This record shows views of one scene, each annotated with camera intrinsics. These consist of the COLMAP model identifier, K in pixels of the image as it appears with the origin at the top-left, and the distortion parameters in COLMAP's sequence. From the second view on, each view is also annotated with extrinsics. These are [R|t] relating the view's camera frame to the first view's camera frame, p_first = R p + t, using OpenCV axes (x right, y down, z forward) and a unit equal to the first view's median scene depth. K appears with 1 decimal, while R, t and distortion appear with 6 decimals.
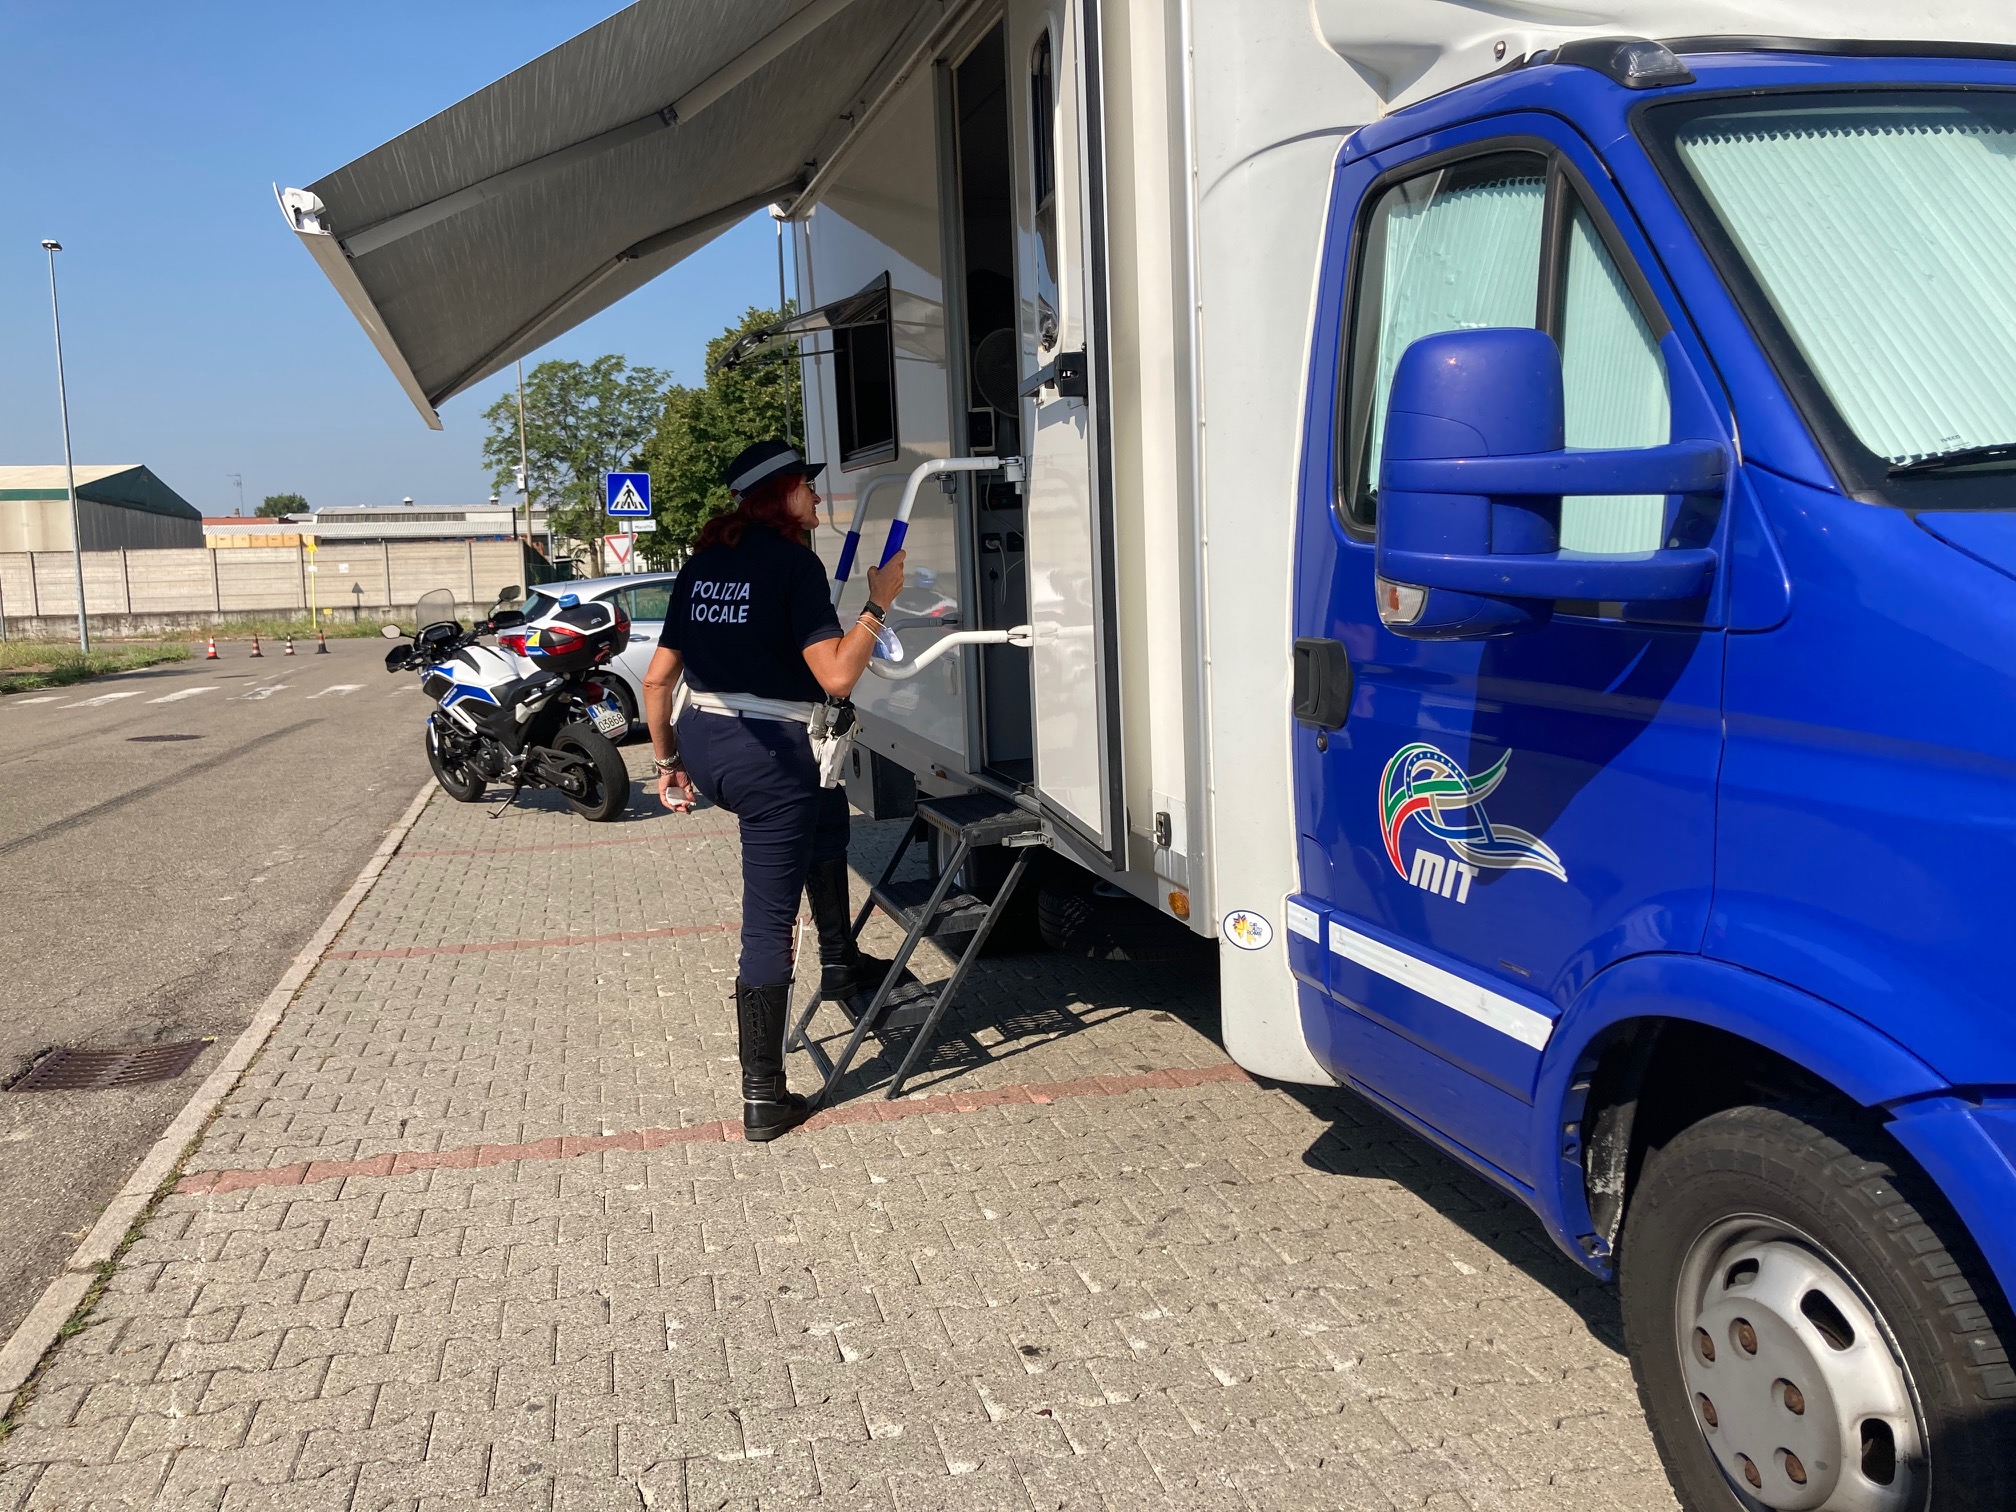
lens RADIAL K [[1652.4, 0, 1010.4], [0, 1652.4, 755.5], [0, 0, 1]] dist [-0.009746, -0.003233]
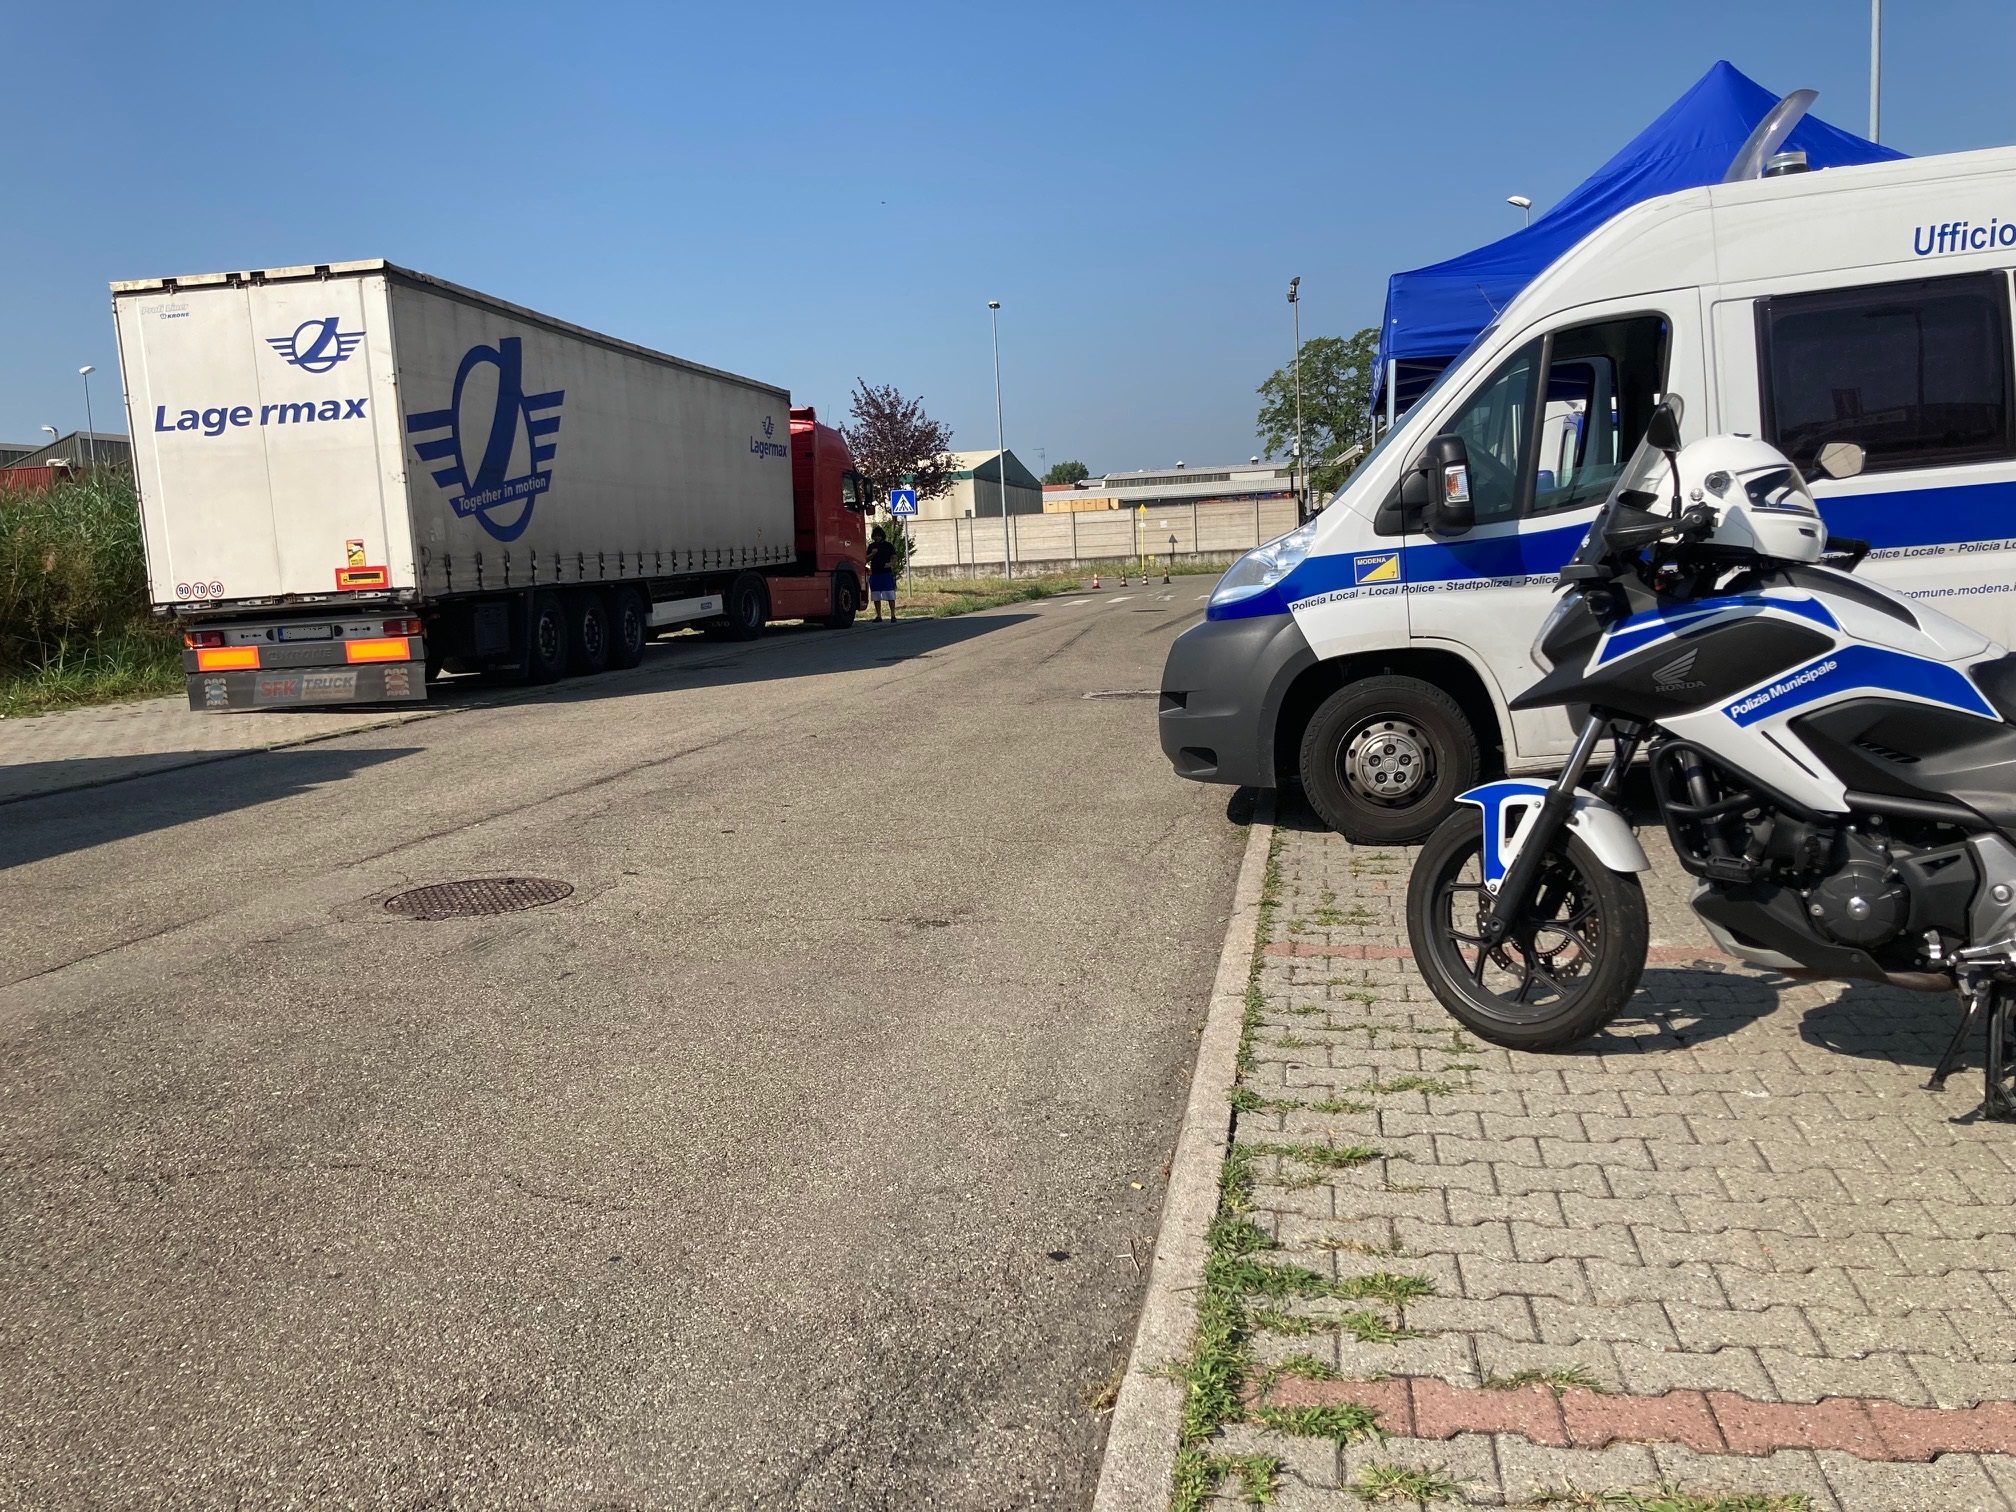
lens RADIAL K [[1652.4, 0, 1012.2], [0, 1652.4, 749.6], [0, 0, 1]] dist [-0.009746, -0.003233]
pose [[0.904491, 0.028676, -0.425527, 0.026057], [-0.017953, 0.999413, 0.029189, 0.015994], [0.426114, -0.018762, 0.904475, -0.130475]]
